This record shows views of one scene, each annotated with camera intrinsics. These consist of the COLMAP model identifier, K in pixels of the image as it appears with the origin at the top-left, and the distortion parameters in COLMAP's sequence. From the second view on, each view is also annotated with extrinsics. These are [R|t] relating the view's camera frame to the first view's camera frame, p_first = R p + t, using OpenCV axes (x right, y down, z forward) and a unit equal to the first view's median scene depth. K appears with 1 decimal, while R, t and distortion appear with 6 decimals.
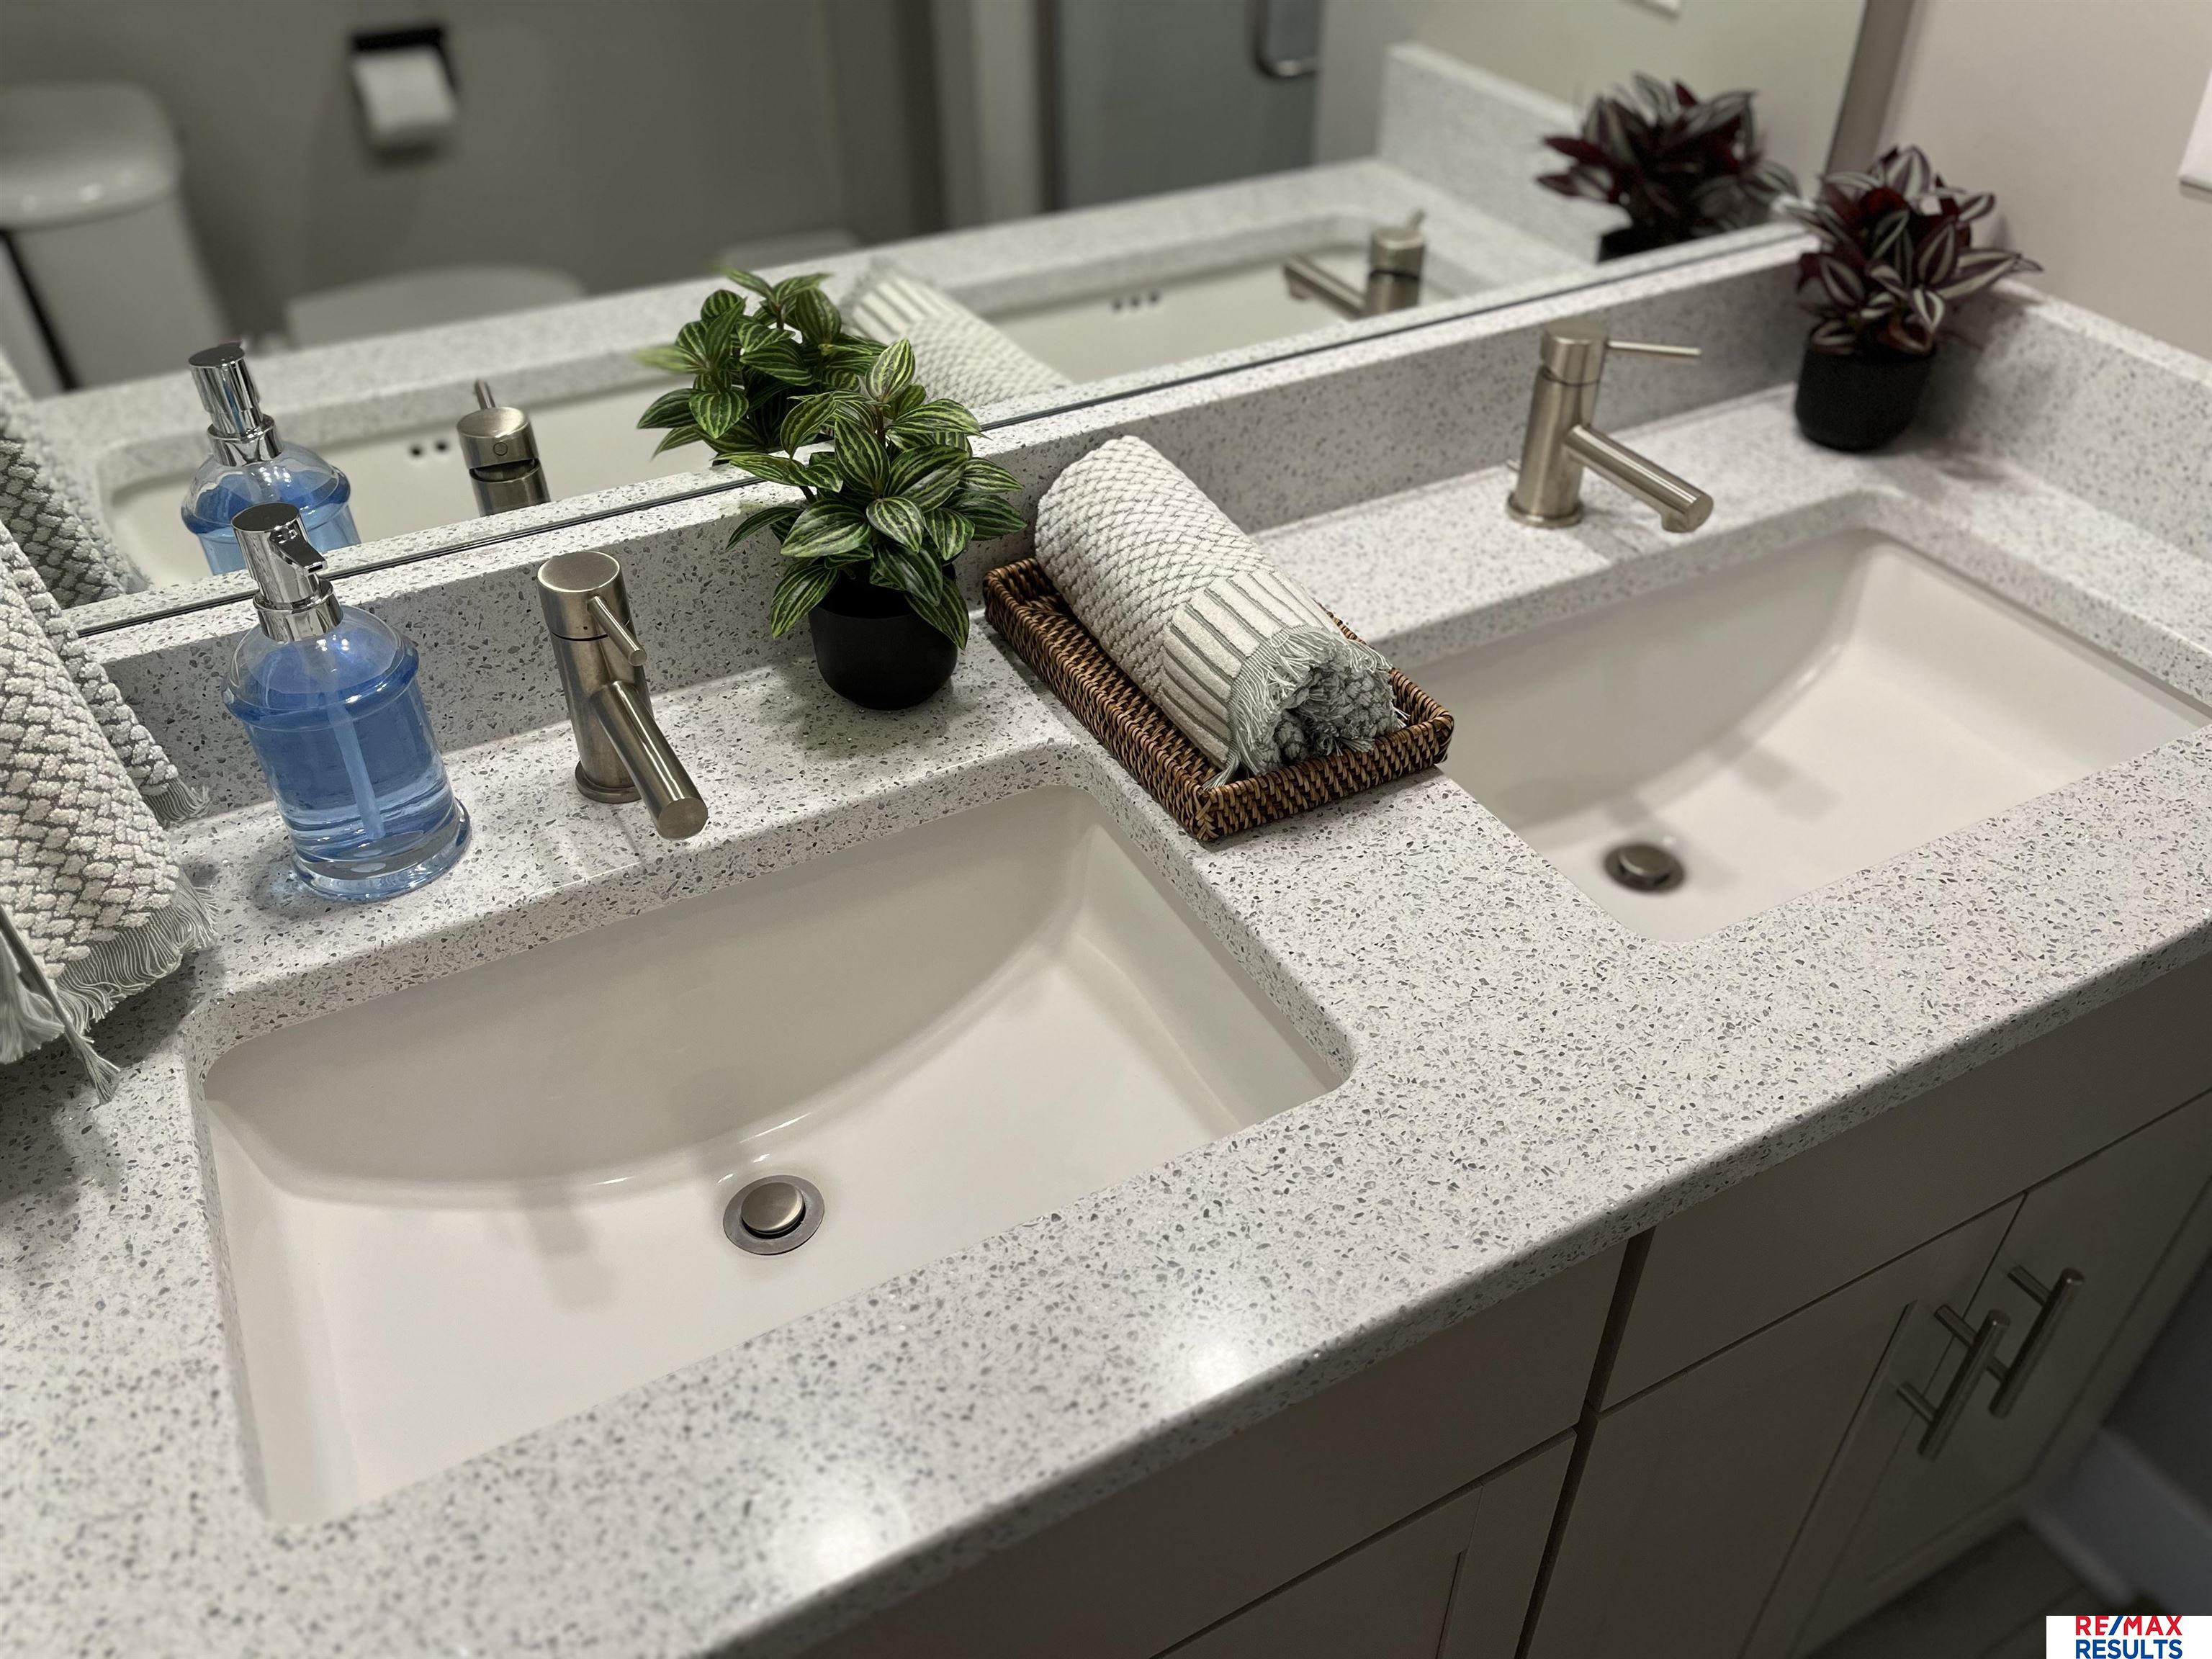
lens RADIAL K [[1705.5, 0, 1104.5], [0, 1705.5, 851.9], [0, 0, 1]] dist [0.043315, -0.038765]
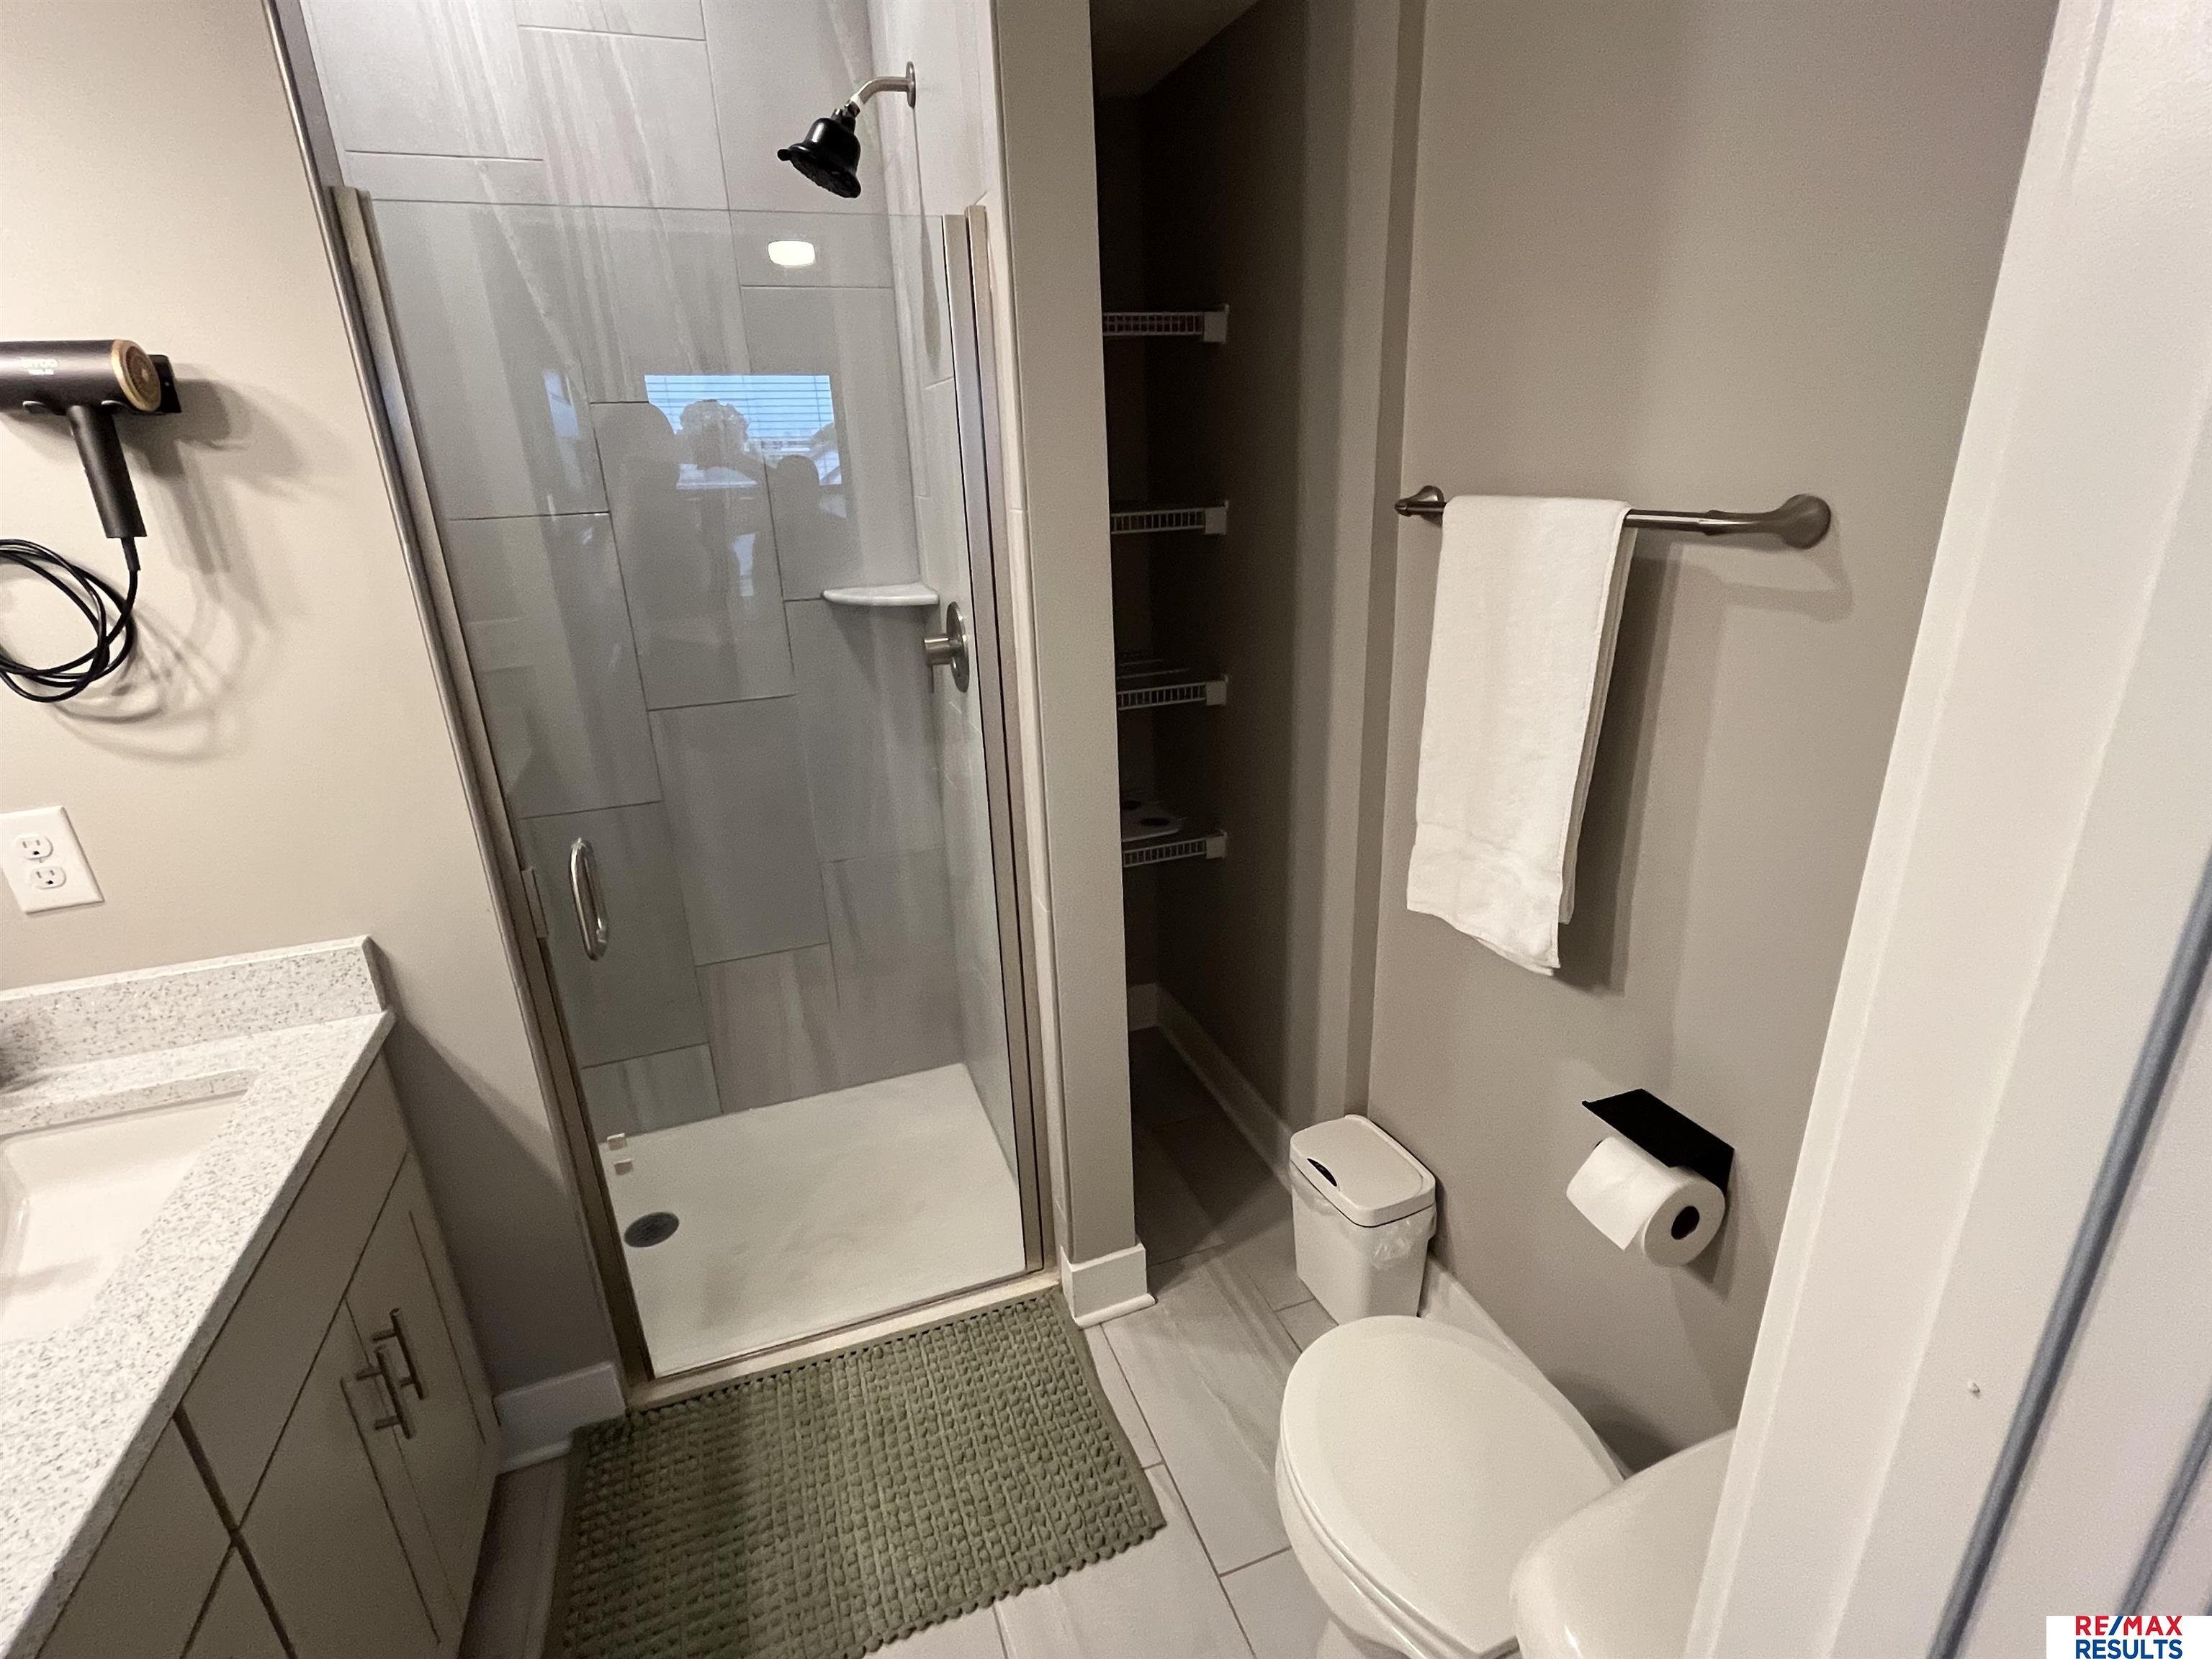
lens RADIAL K [[1053.9, 0, 1109.6], [0, 1053.9, 835.5], [0, 0, 1]] dist [-0.004433, 0.000550]
pose [[0.145383, -0.338060, 0.929828, -0.307423], [0.651876, 0.739706, 0.167012, 0.166915], [-0.744259, 0.581852, 0.327914, -0.409761]]
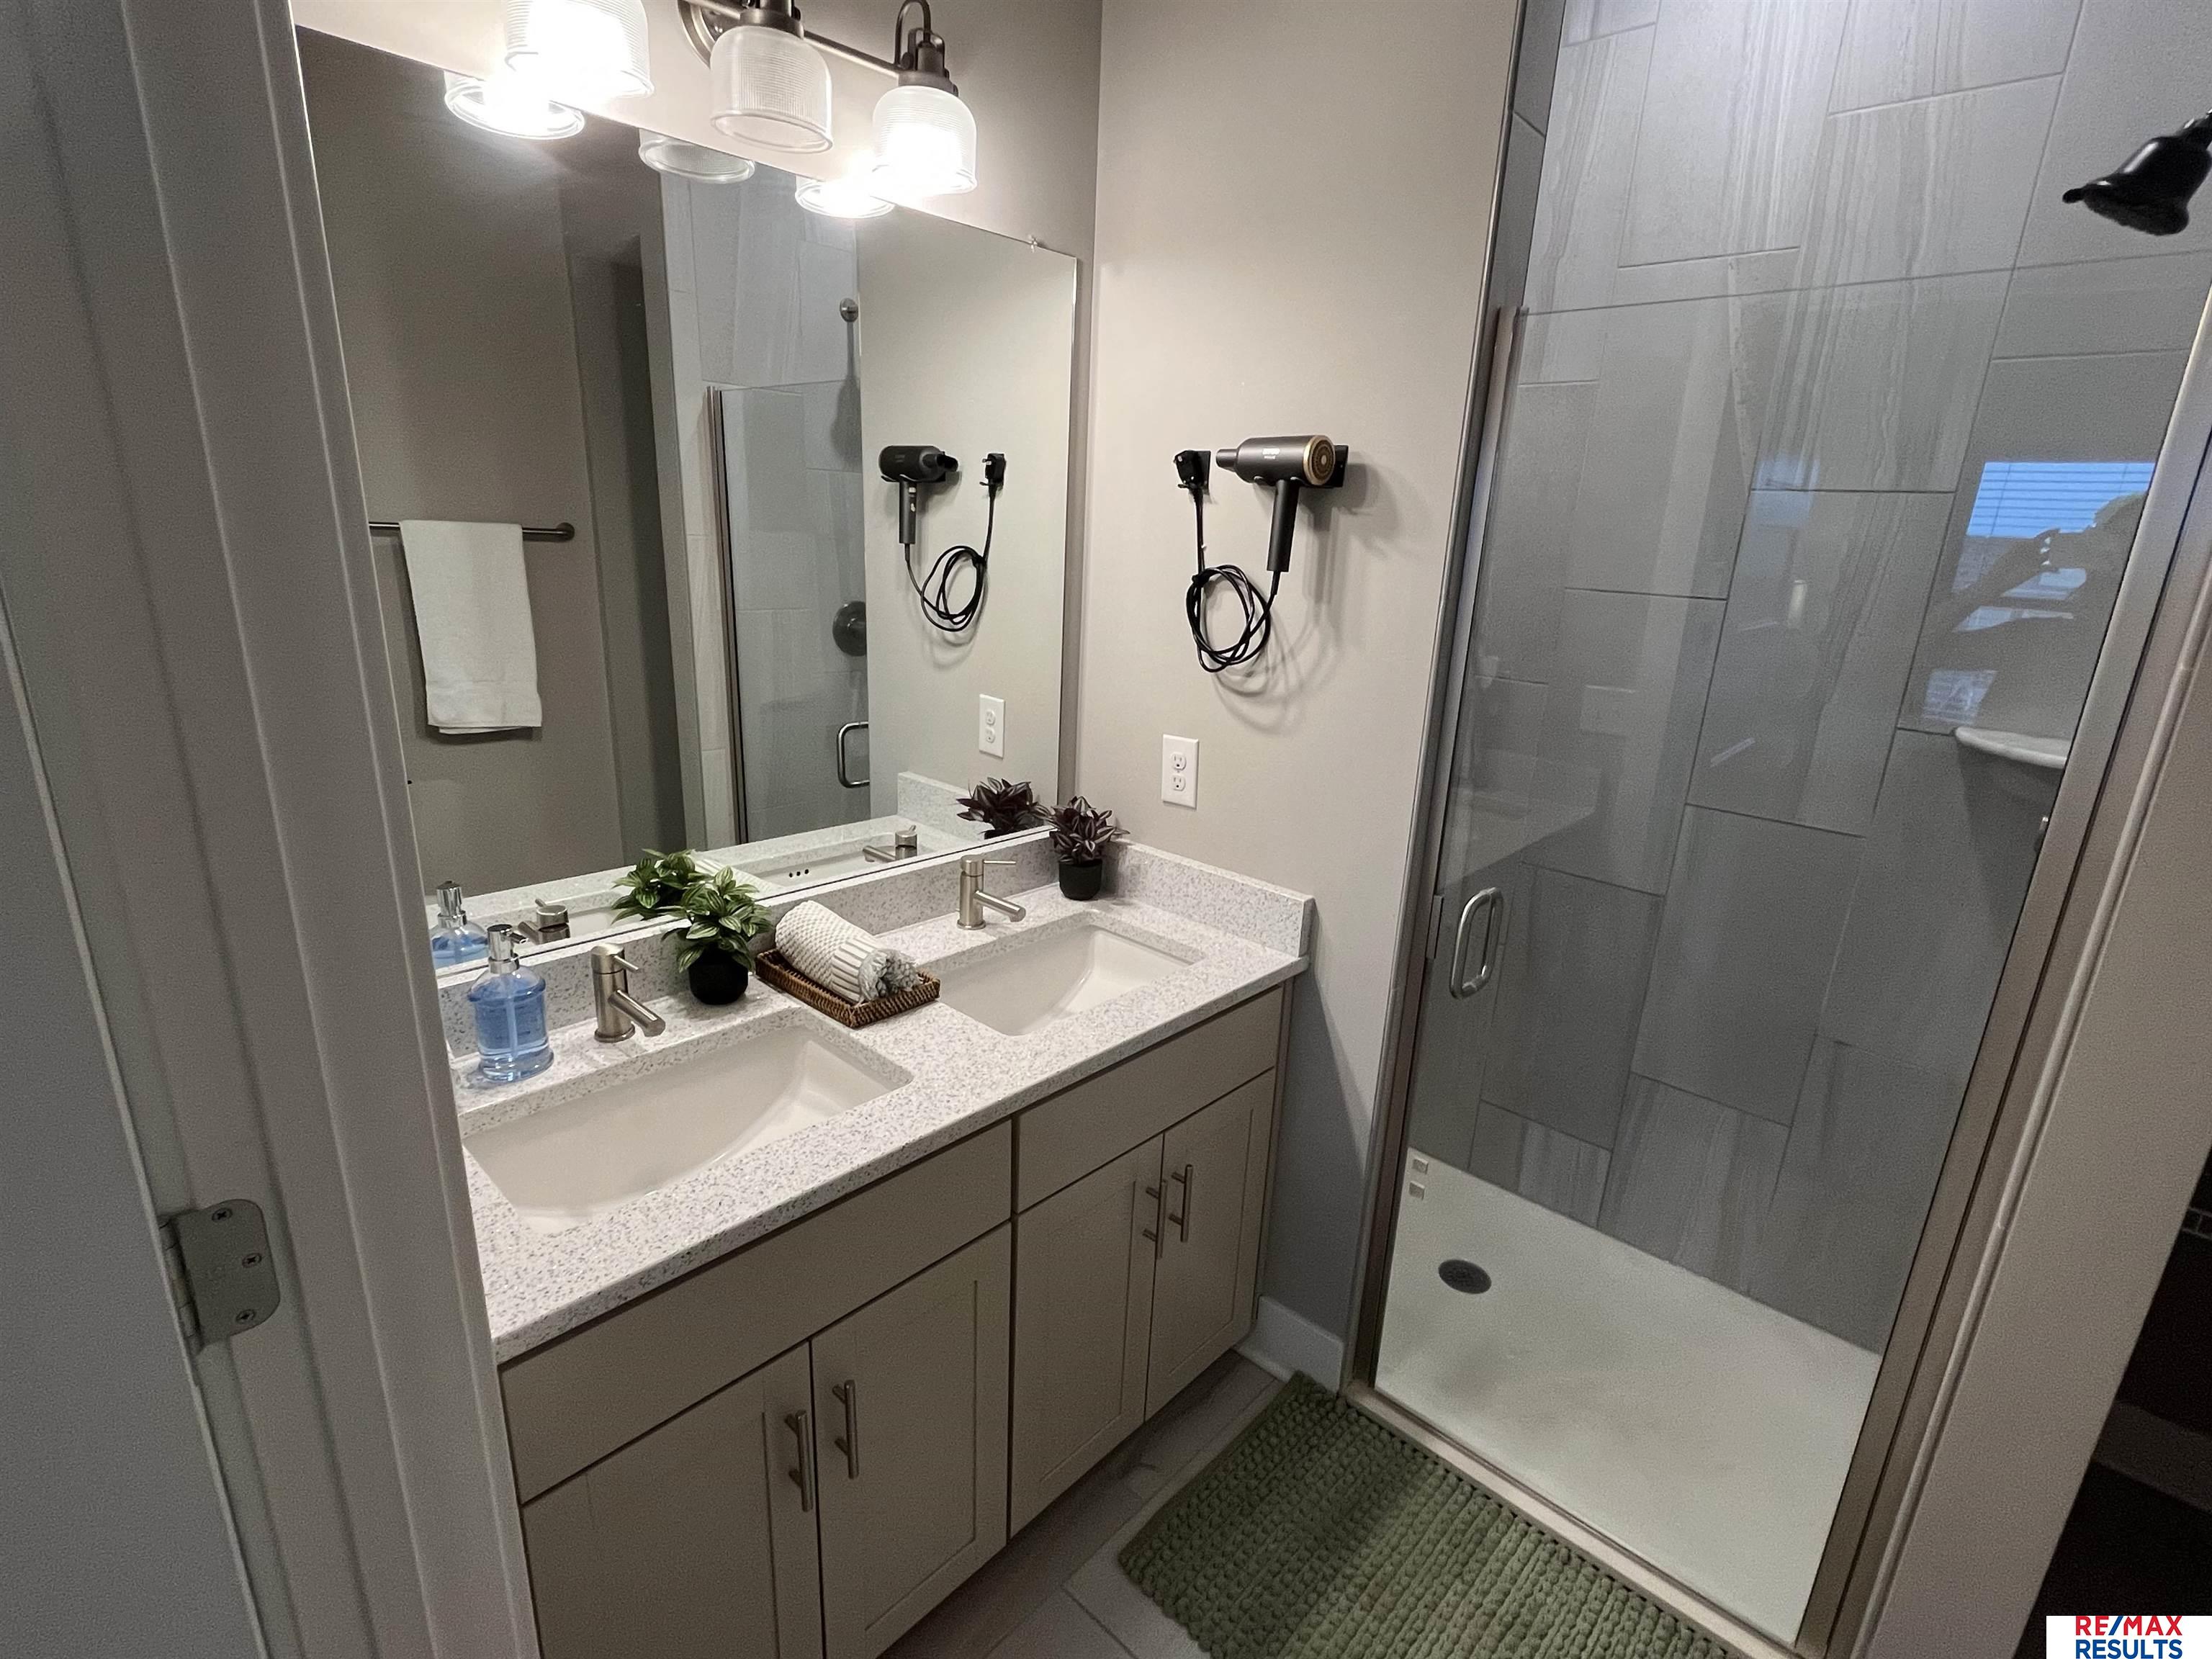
lens RADIAL K [[1053.9, 0, 1101.6], [0, 1053.9, 834.5], [0, 0, 1]] dist [-0.004433, 0.000550]
pose [[0.945332, -0.045771, 0.322883, -0.083376], [0.165305, 0.920728, -0.353459, 0.322762], [-0.281109, 0.387511, 0.877960, -0.619680]]
